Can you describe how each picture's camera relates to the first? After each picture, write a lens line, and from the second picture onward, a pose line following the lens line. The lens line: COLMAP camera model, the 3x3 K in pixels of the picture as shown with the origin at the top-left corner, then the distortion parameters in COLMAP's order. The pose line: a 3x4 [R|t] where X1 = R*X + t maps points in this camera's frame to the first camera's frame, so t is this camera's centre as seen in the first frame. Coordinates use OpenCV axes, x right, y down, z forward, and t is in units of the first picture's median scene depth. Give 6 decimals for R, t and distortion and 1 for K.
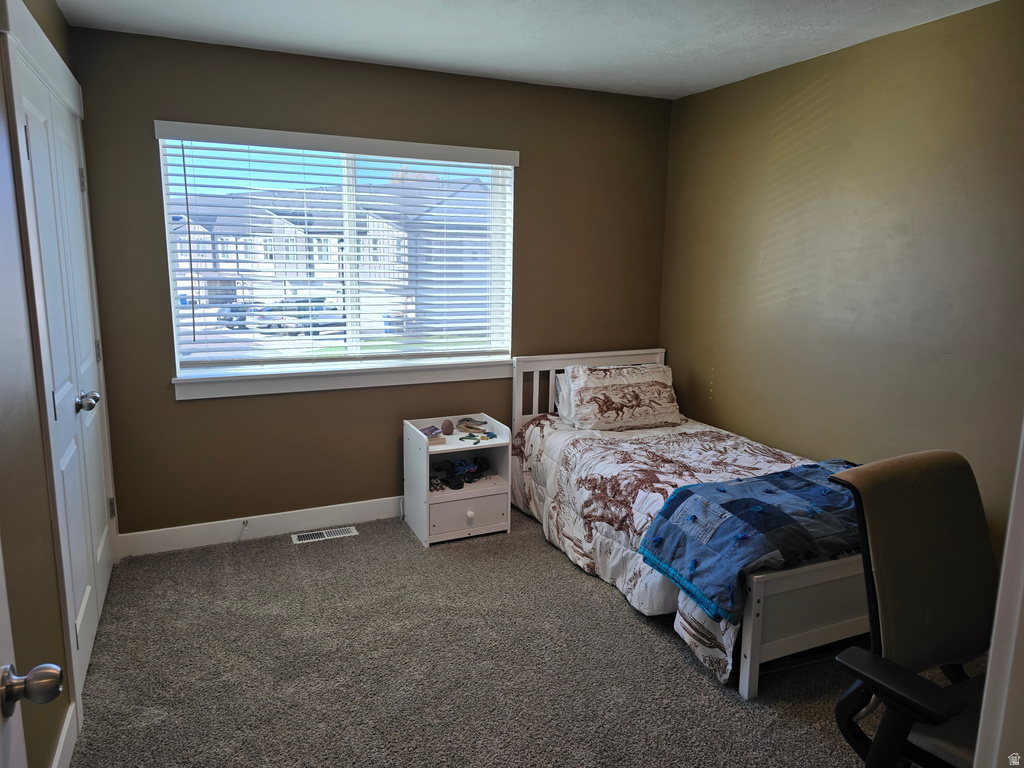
lens RADIAL K [[688.9, 0, 511.9], [0, 688.9, 380.7], [0, 0, 1]] dist [0.039166, -0.027804]
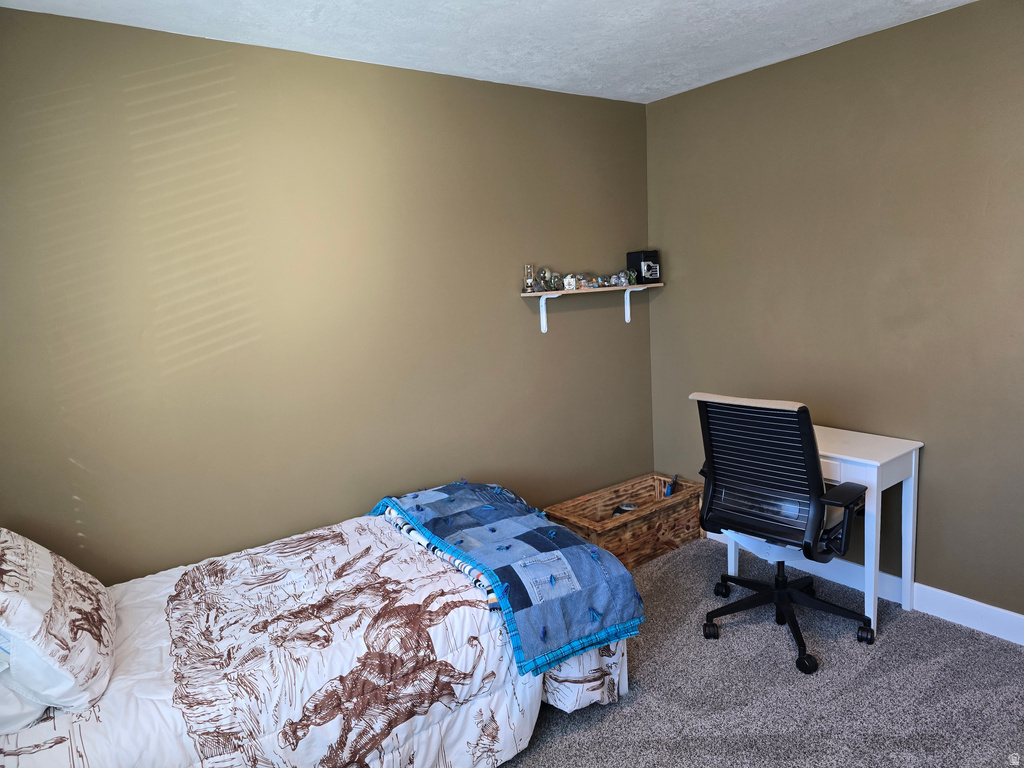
lens RADIAL K [[688.9, 0, 510.0], [0, 688.9, 382.2], [0, 0, 1]] dist [0.039166, -0.027804]
pose [[-0.220209, -0.151696, 0.963585, -0.433959], [0.227735, 0.952540, 0.202001, -0.185099], [-0.948496, 0.263924, -0.175211, 0.941663]]
